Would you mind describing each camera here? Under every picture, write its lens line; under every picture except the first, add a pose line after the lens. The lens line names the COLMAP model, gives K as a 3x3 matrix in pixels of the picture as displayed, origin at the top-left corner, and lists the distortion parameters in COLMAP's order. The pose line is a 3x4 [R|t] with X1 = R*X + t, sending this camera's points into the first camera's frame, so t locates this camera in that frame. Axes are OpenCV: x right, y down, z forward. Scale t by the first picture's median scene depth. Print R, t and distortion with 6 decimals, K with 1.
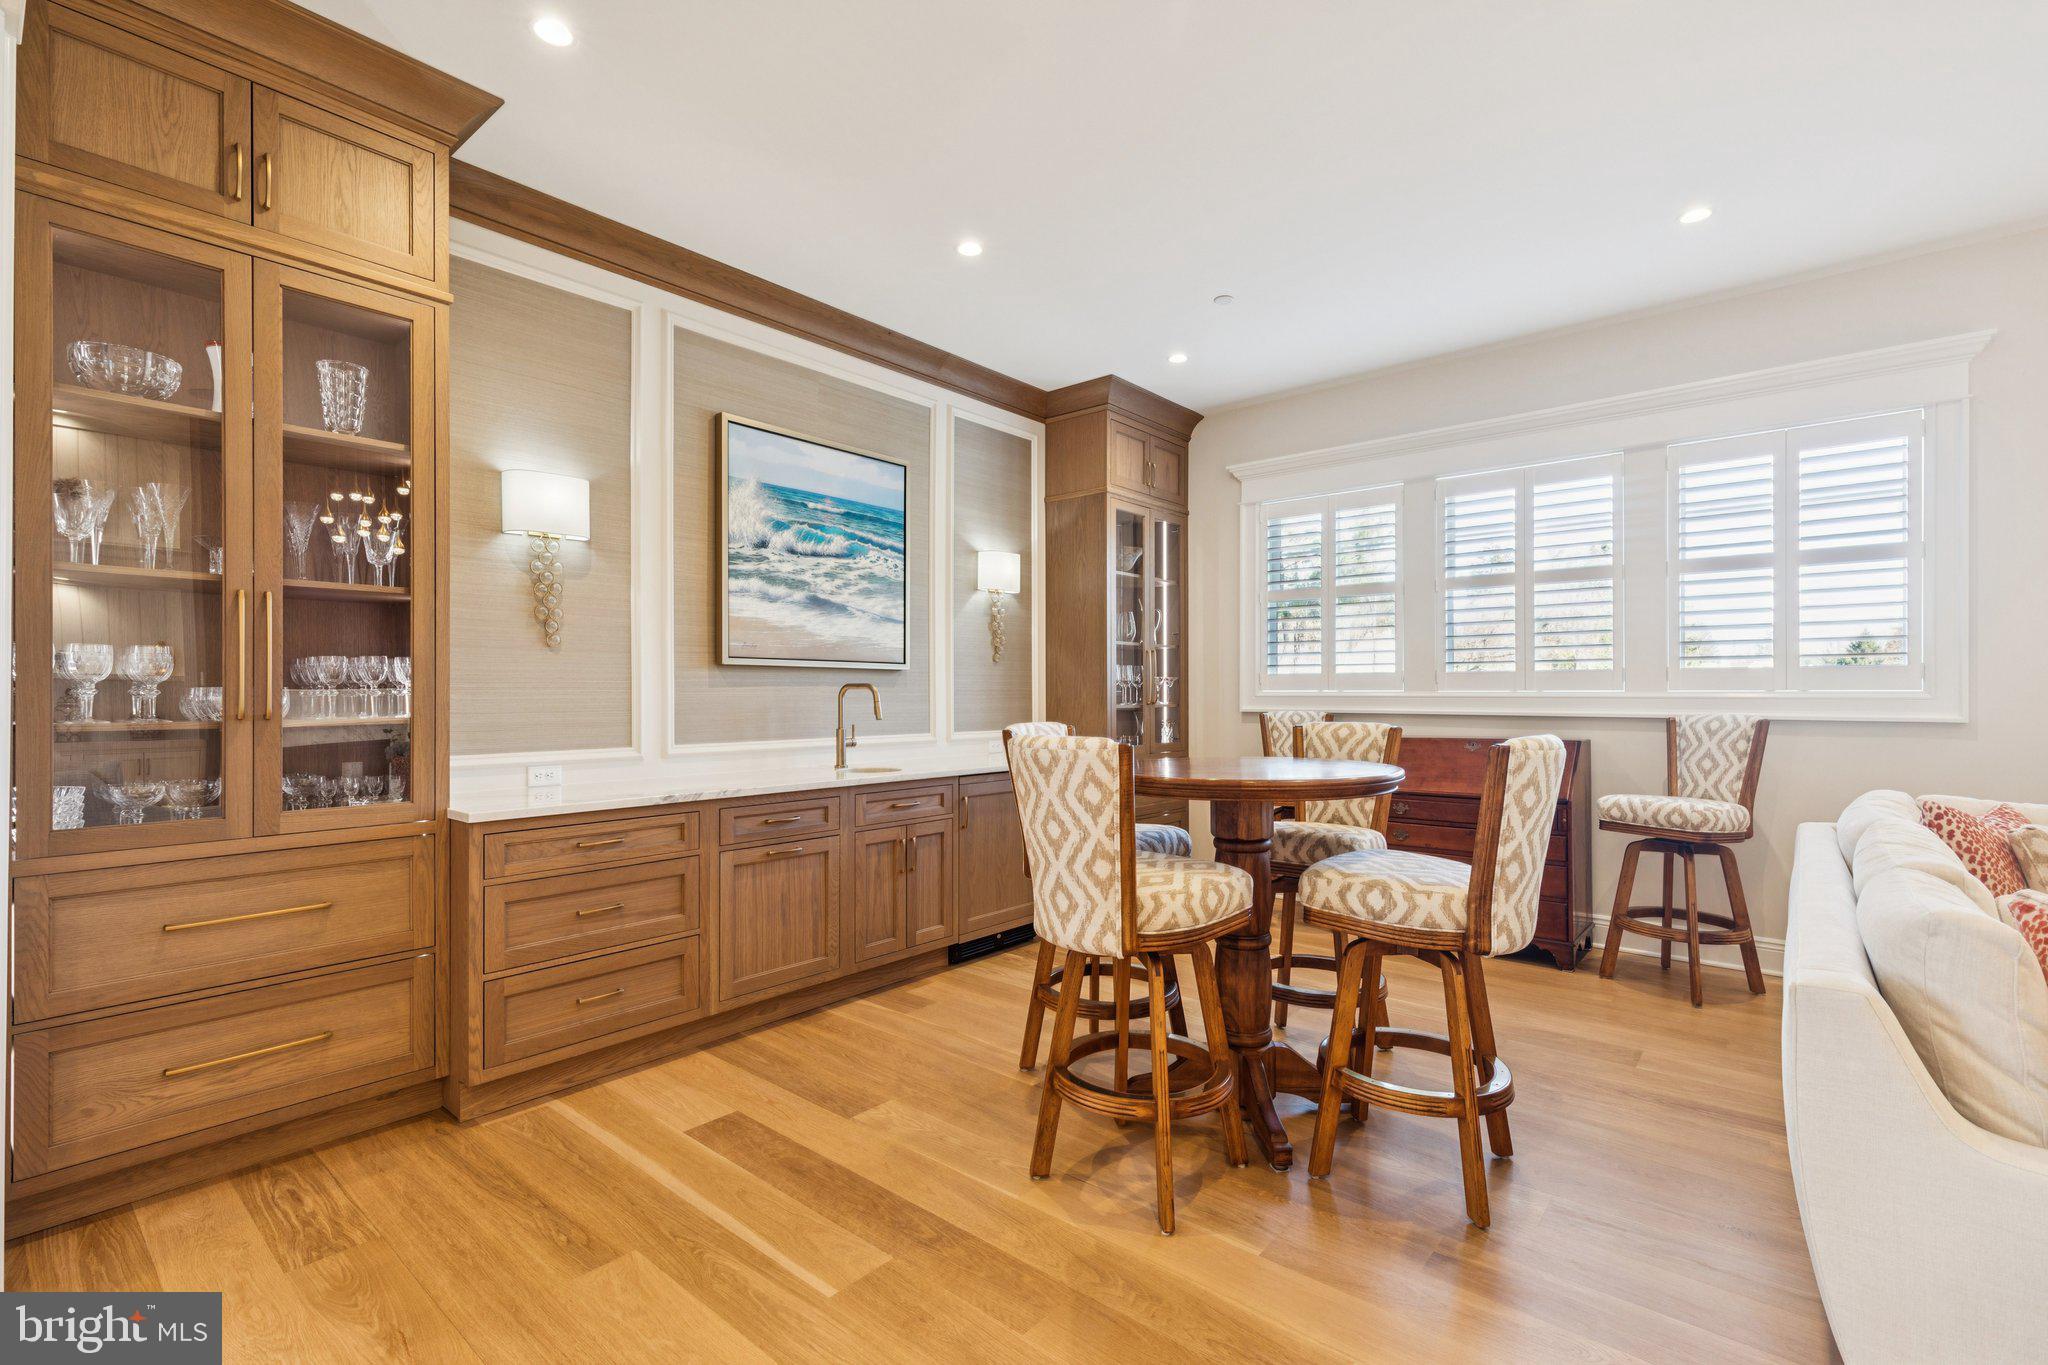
lens RADIAL K [[906.7, 0, 1024.9], [0, 906.7, 673.1], [0, 0, 1]] dist [0.001230, -0.000026]
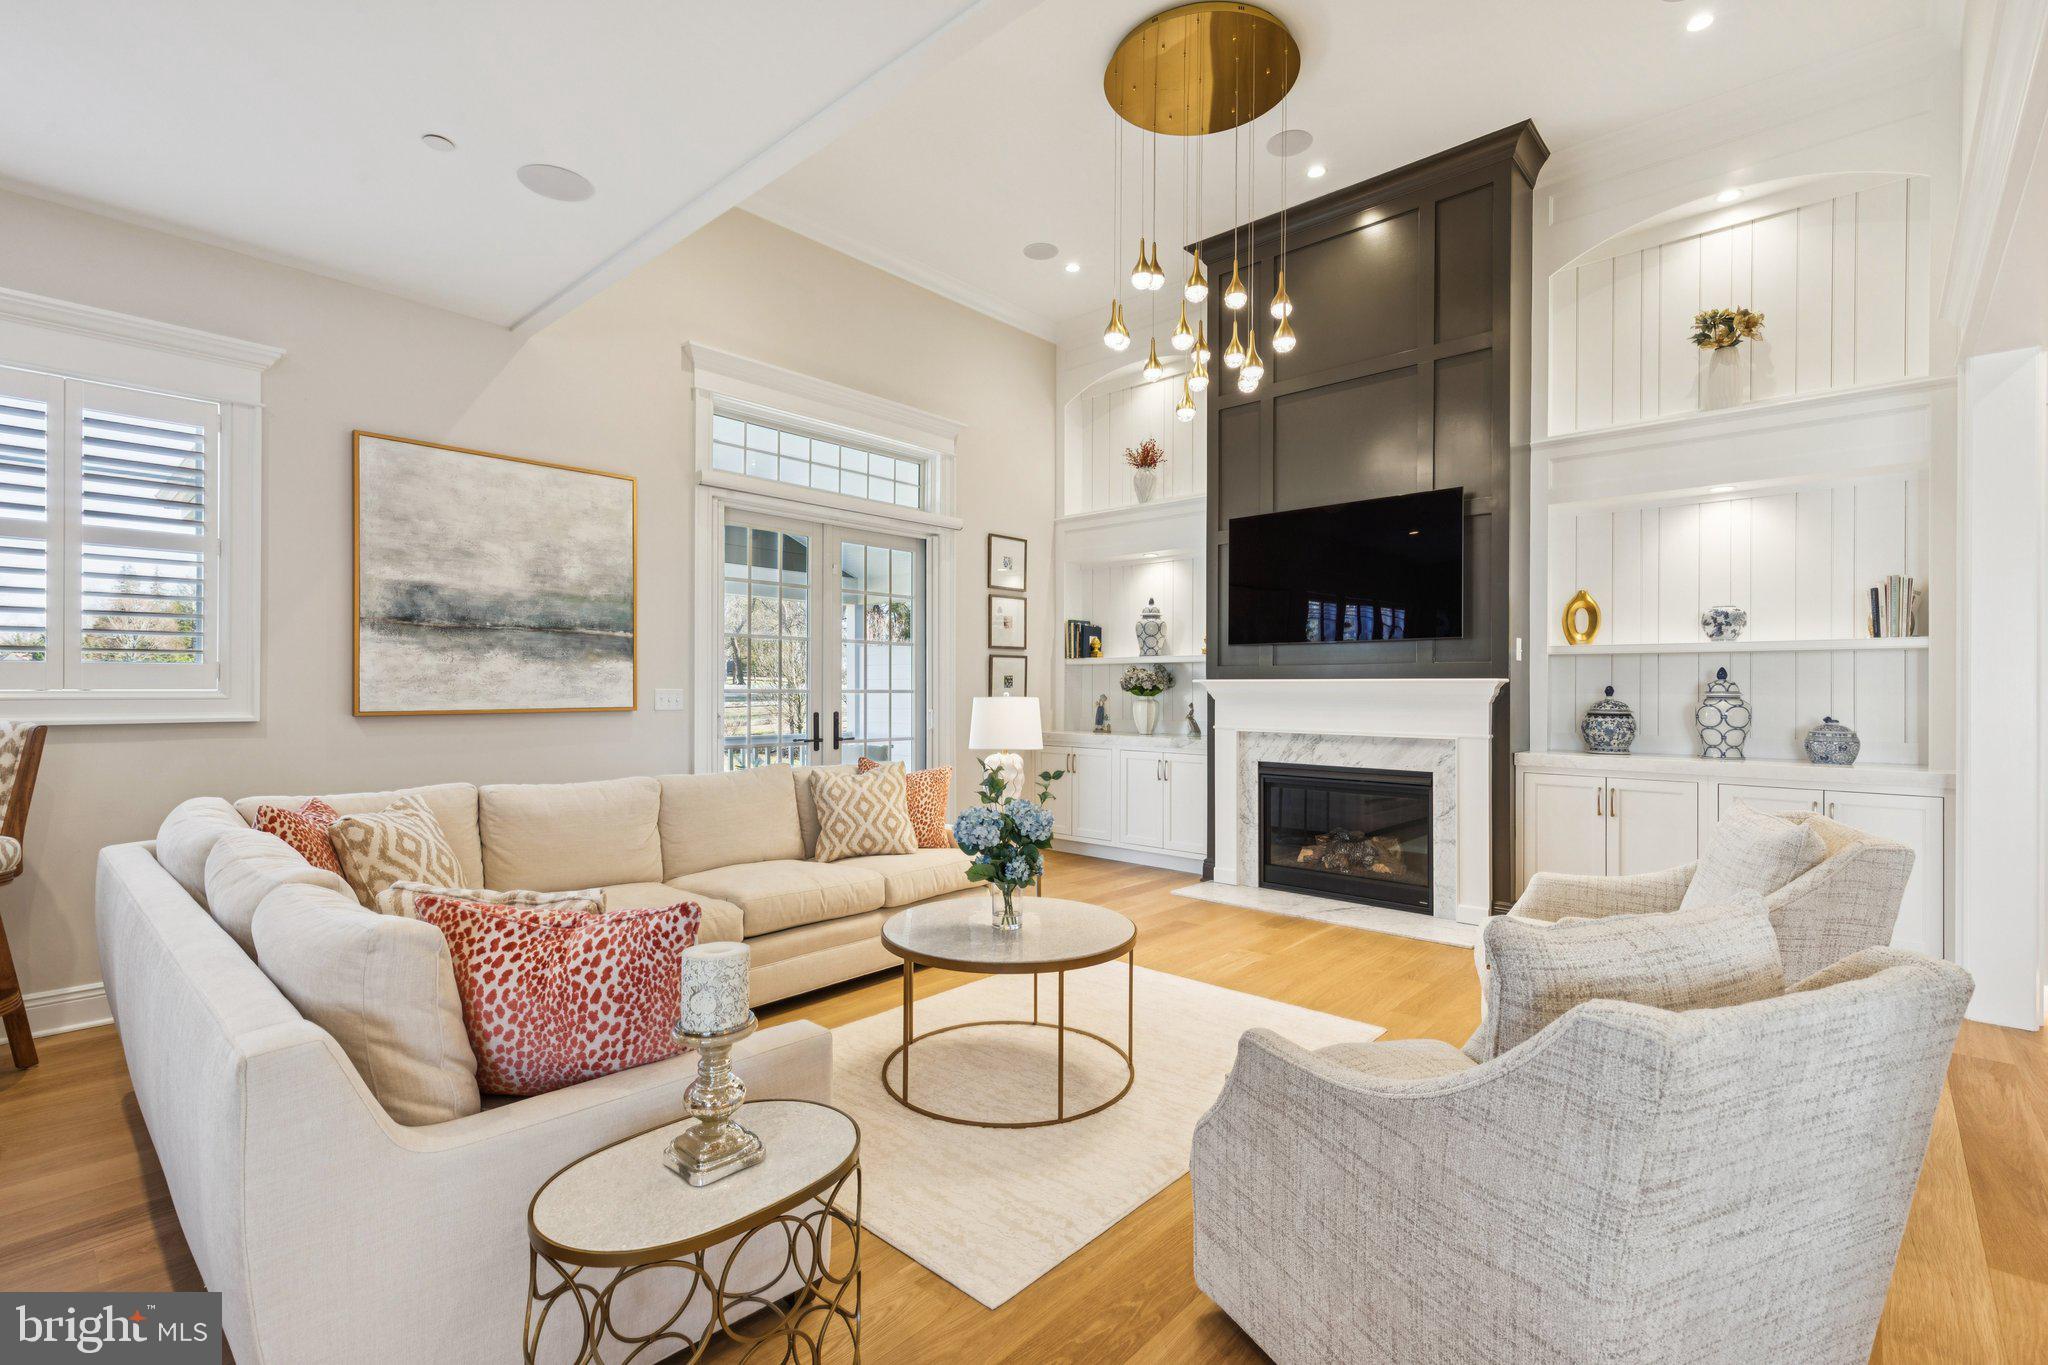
lens RADIAL K [[927.1, 0, 1020.2], [0, 927.1, 679.8], [0, 0, 1]] dist [0.010685, -0.000784]
pose [[0.031536, 0.006638, 0.999481, 0.001765], [-0.023865, 0.999698, -0.005886, -0.004162], [-0.999218, -0.023667, 0.031685, 0.063244]]
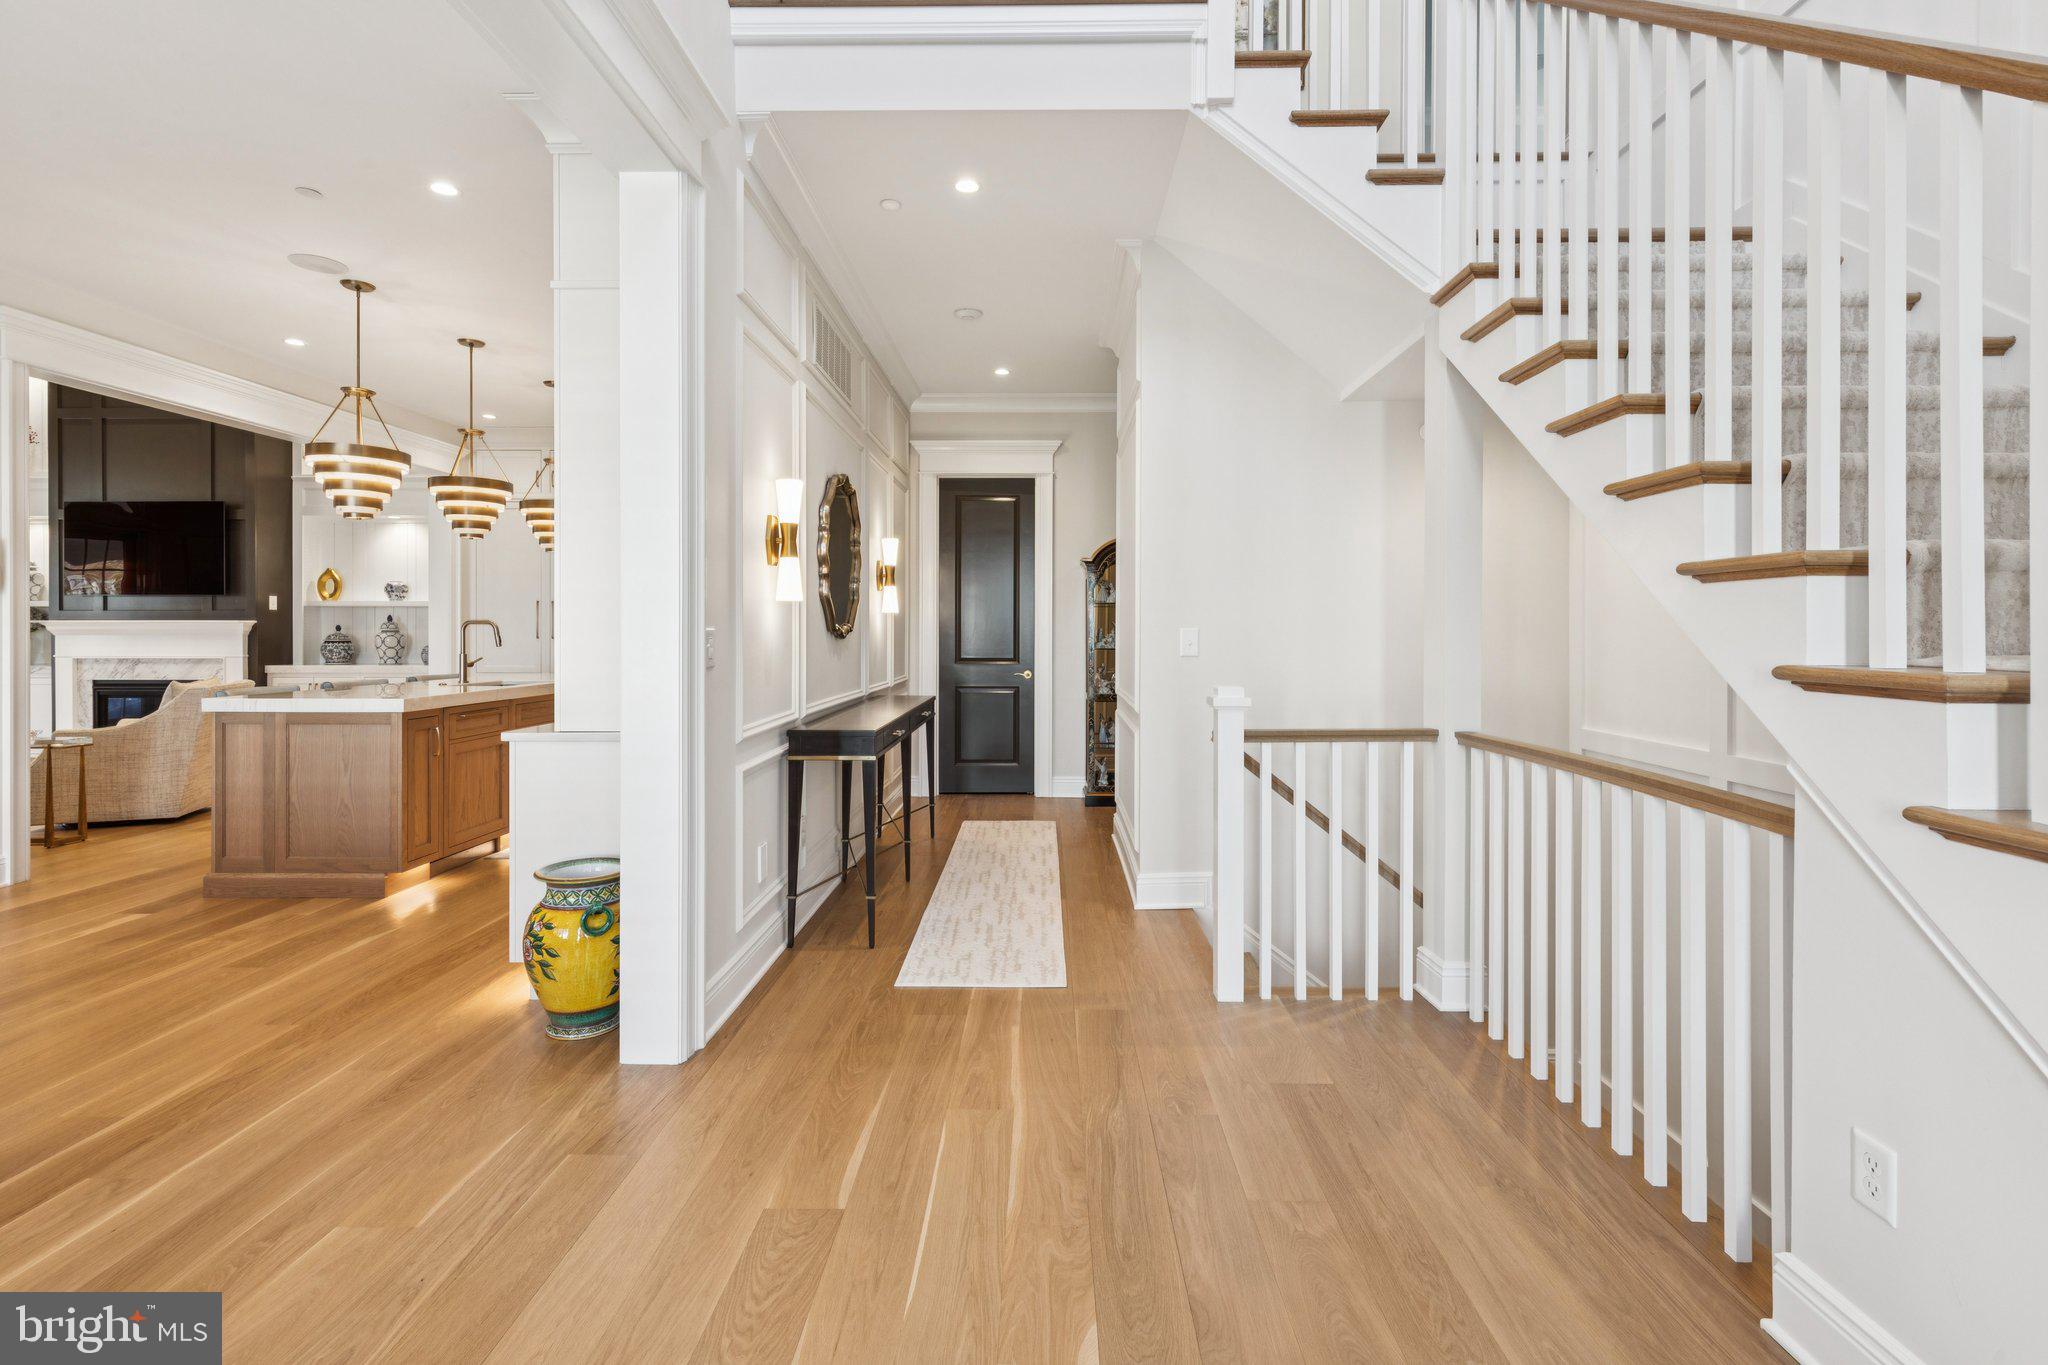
lens RADIAL K [[944.9, 0, 1033.5], [0, 944.9, 635.4], [0, 0, 1]] dist [0.006015, -0.000344]
pose [[-0.636195, -0.006920, 0.771497, -1.120399], [-0.017540, 0.999831, -0.005496, -0.012150], [-0.771329, -0.017029, -0.636209, -0.402925]]
